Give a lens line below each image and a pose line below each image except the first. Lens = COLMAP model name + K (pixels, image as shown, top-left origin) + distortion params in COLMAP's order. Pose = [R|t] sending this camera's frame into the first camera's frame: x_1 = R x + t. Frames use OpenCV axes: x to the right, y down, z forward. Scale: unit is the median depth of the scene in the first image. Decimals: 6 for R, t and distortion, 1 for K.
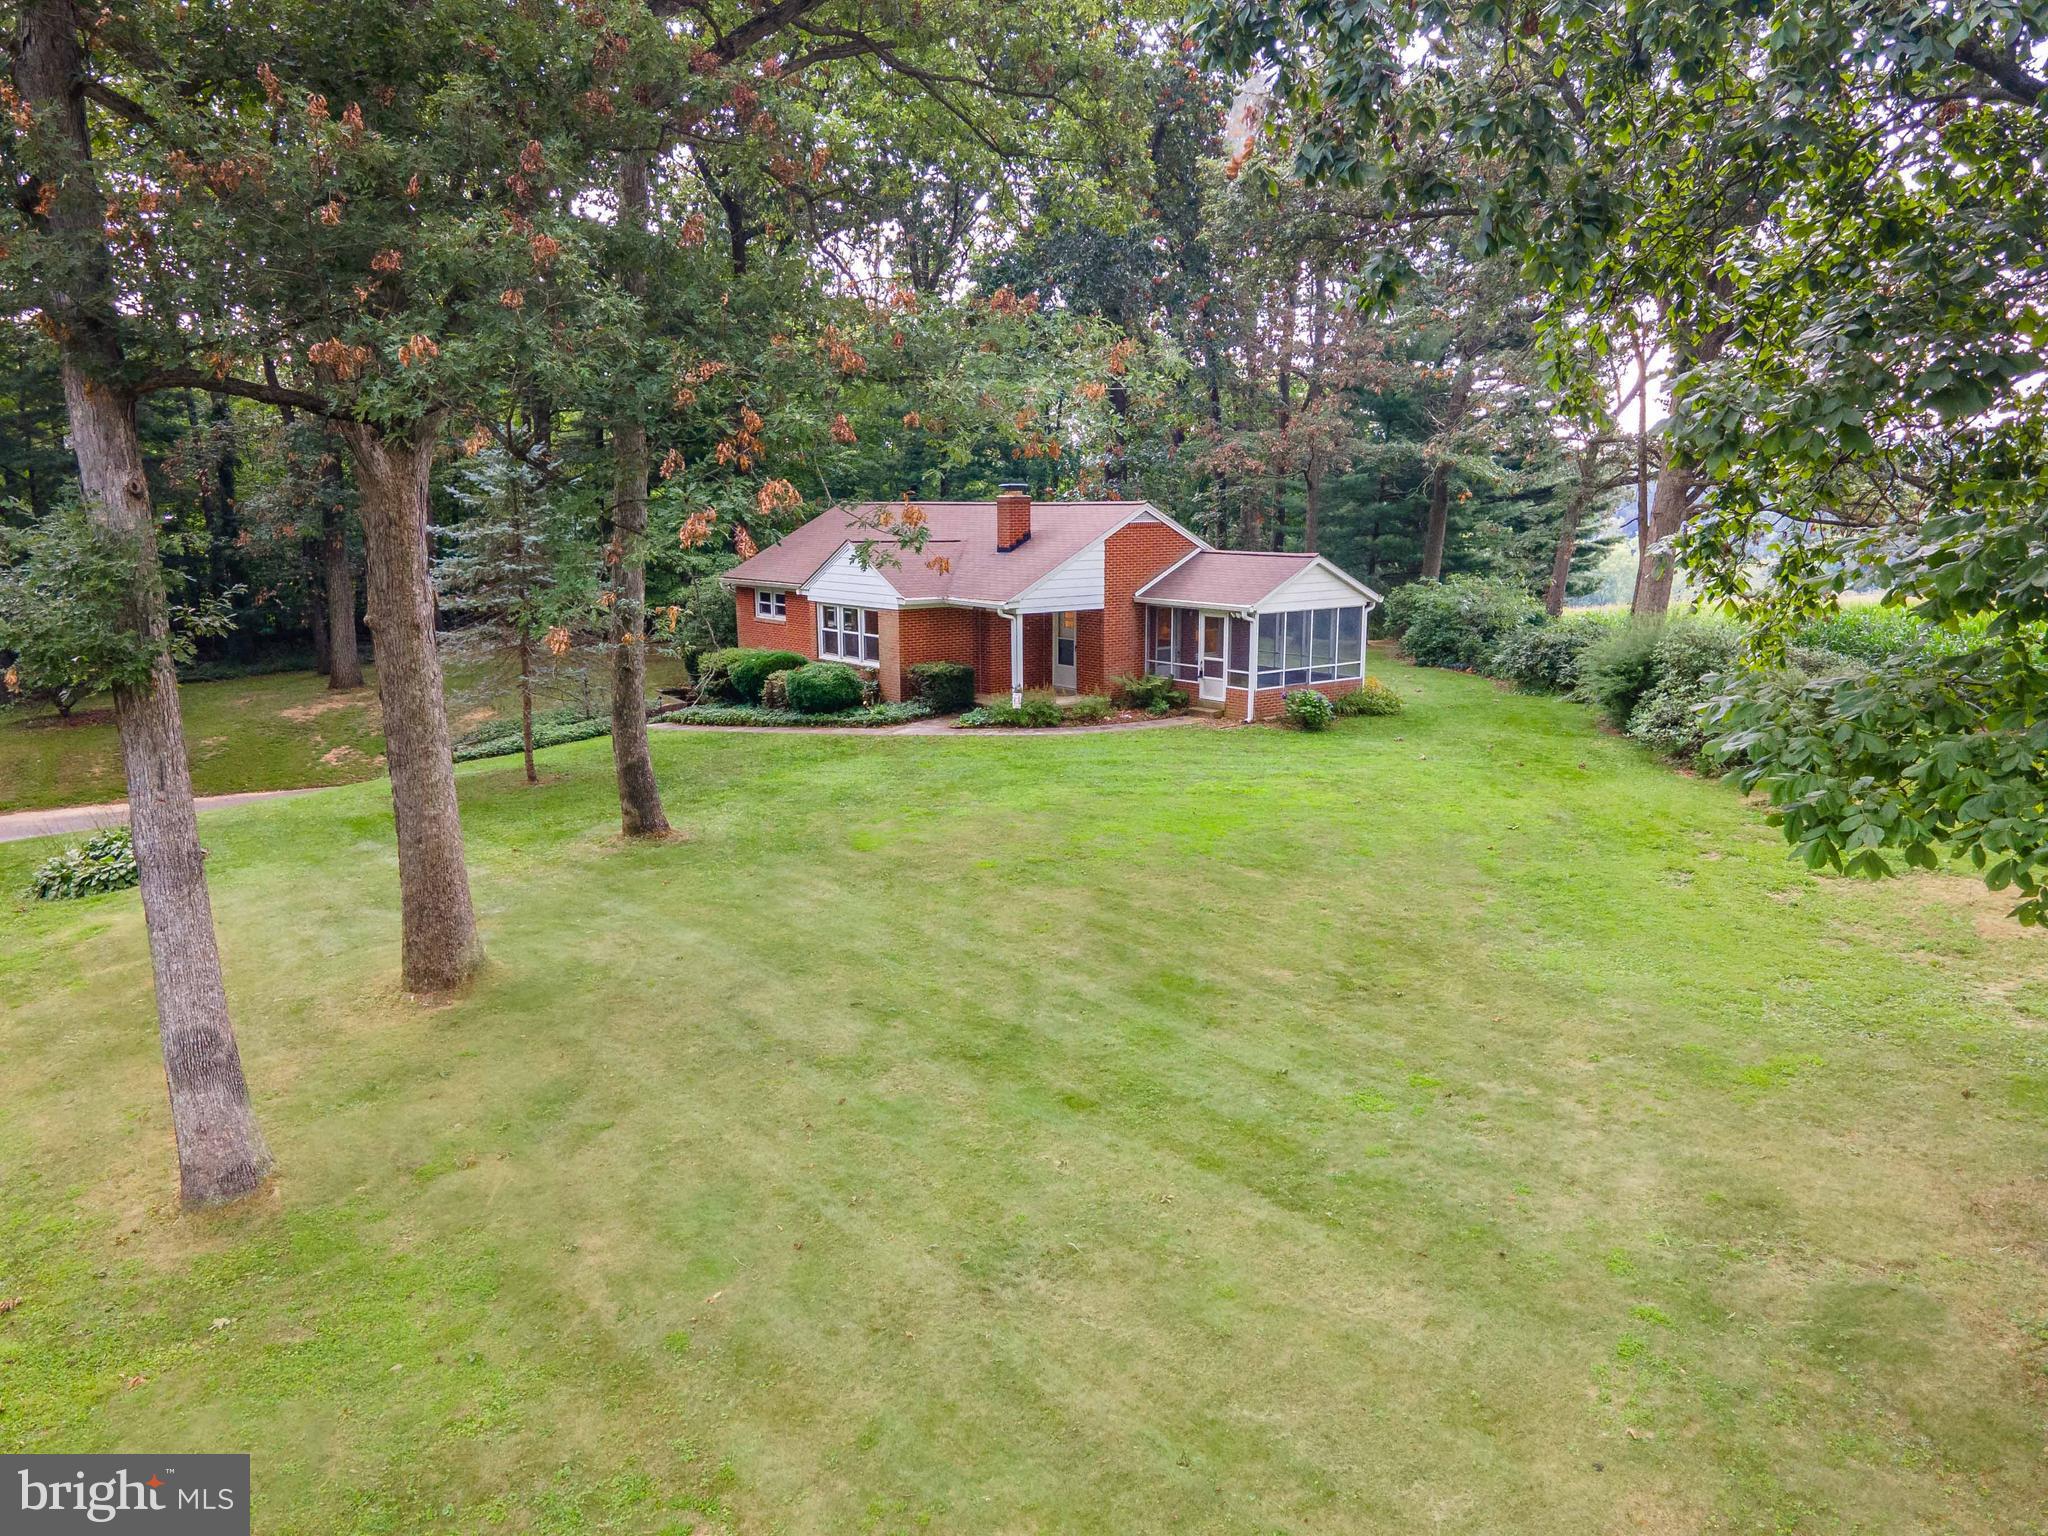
lens RADIAL K [[1490.1, 0, 1024.0], [0, 1490.1, 768.0], [0, 0, 1]] dist [0.046354, 0.000754]
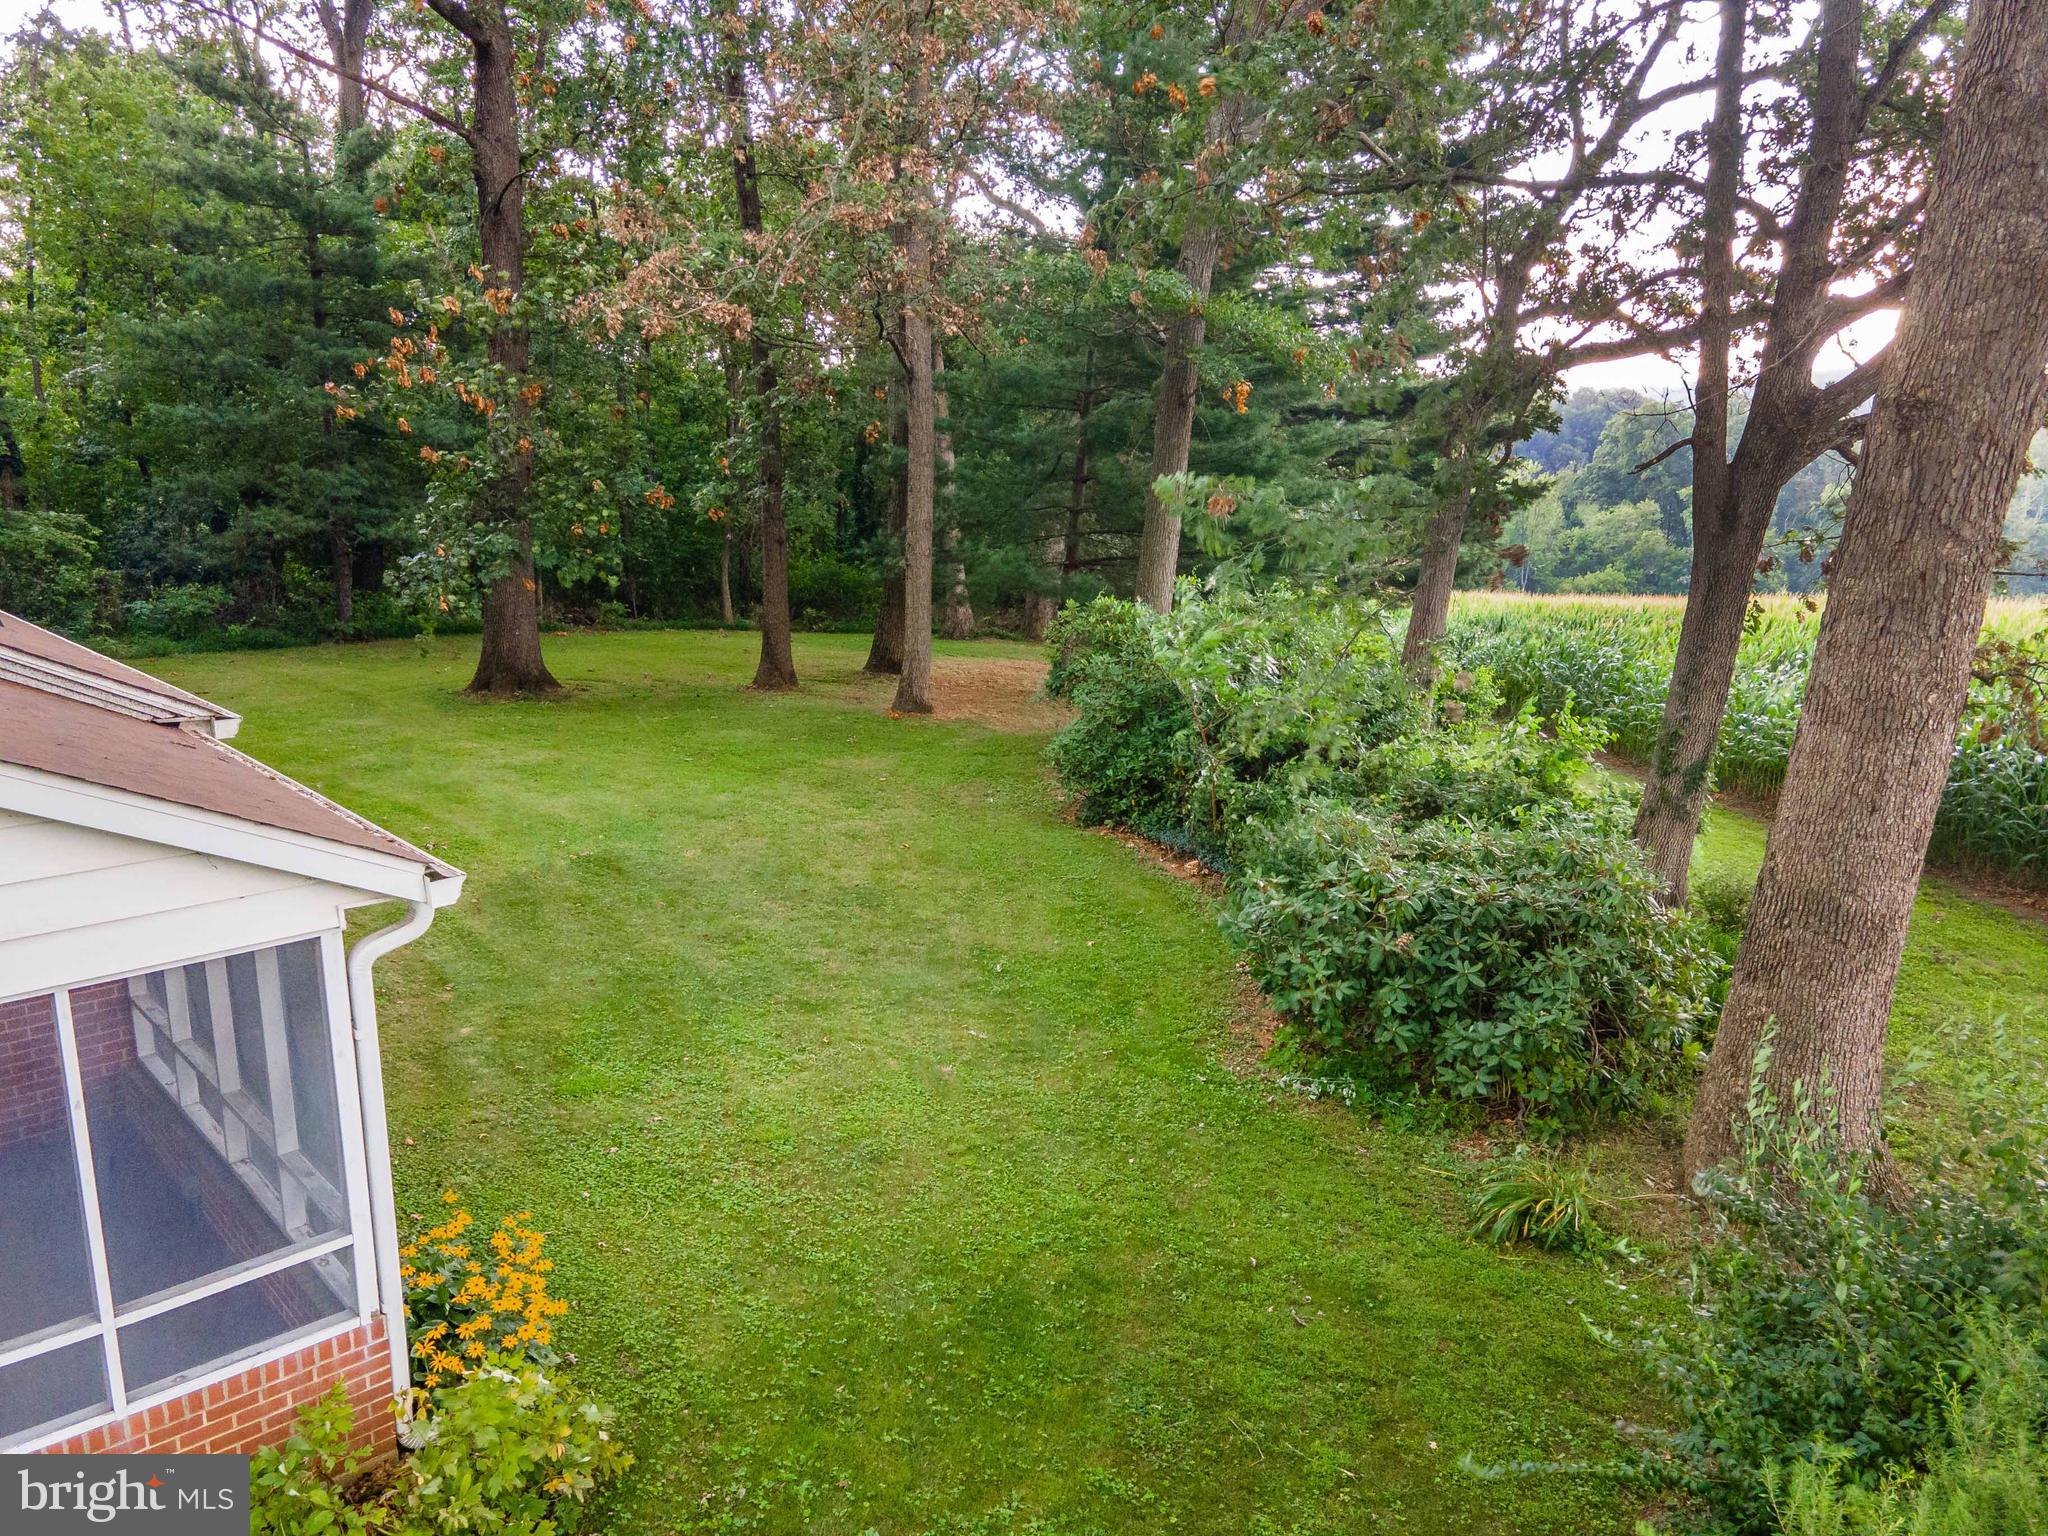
lens RADIAL K [[1490.1, 0, 1024.0], [0, 1490.1, 768.0], [0, 0, 1]] dist [0.046354, 0.000754]
pose [[0.996841, -0.017250, 0.077527, 0.204457], [0.014175, 0.999097, 0.040047, -0.093137], [-0.078147, -0.038822, 0.996186, 0.580063]]
